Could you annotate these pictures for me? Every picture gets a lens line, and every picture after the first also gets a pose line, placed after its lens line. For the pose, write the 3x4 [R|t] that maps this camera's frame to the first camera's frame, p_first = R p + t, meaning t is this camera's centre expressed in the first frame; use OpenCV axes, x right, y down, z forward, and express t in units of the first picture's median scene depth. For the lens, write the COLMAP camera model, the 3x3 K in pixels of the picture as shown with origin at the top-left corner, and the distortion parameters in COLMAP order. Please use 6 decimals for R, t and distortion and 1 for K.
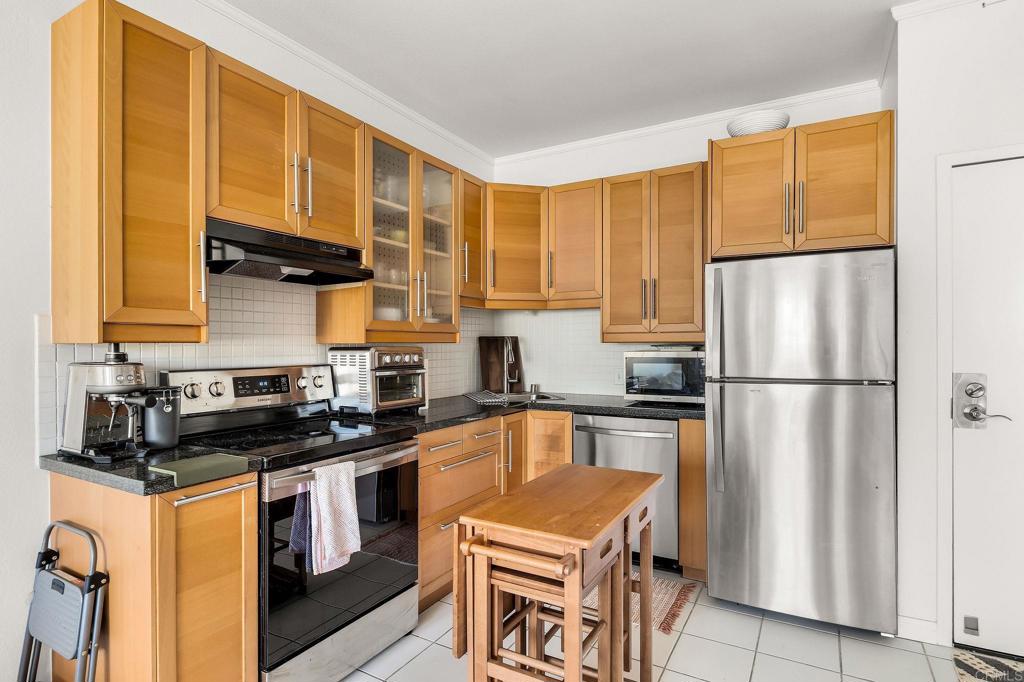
lens RADIAL K [[522.3, 0, 505.1], [0, 522.3, 343.8], [0, 0, 1]] dist [0.000690, 0.000458]
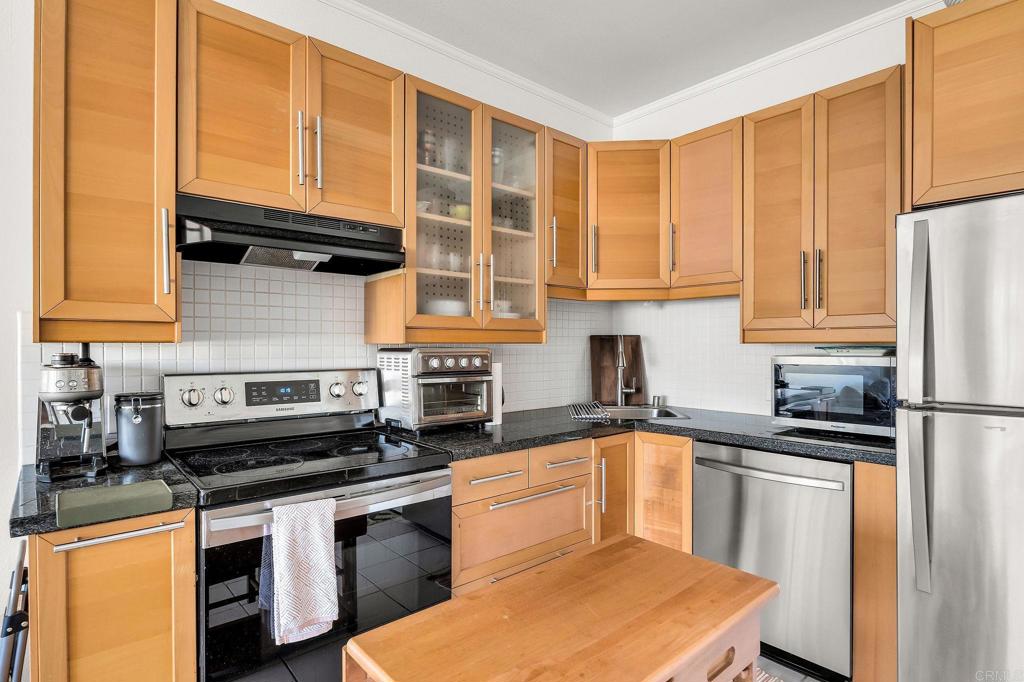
lens RADIAL K [[524.7, 0, 514.8], [0, 524.7, 343.4], [0, 0, 1]] dist [-0.003349, -0.000668]
pose [[0.948356, 0.003160, -0.317193, 0.152151], [-0.002962, 0.999995, 0.001107, -0.002380], [0.317195, -0.000110, 0.948360, 0.272320]]
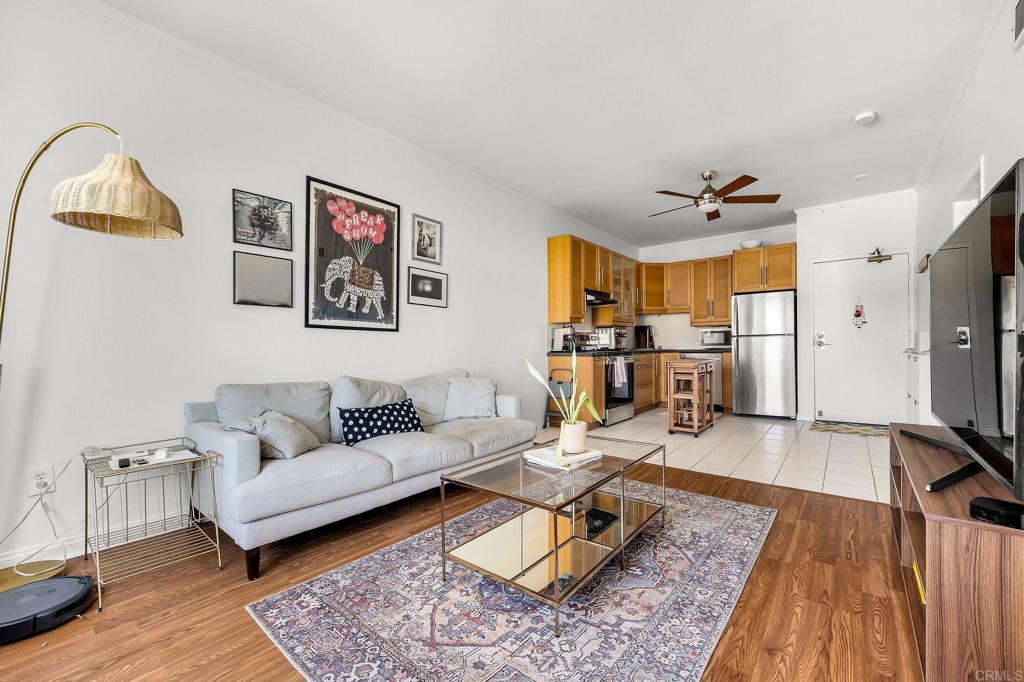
lens RADIAL K [[411.5, 0, 550.6], [0, 411.5, 348.0], [0, 0, 1]] dist [0.000527, 0.000026]
pose [[0.995878, -0.008318, -0.090324, -0.398061], [0.008766, 0.999951, 0.004568, 0.112594], [0.090282, -0.005341, 0.995902, -1.324953]]
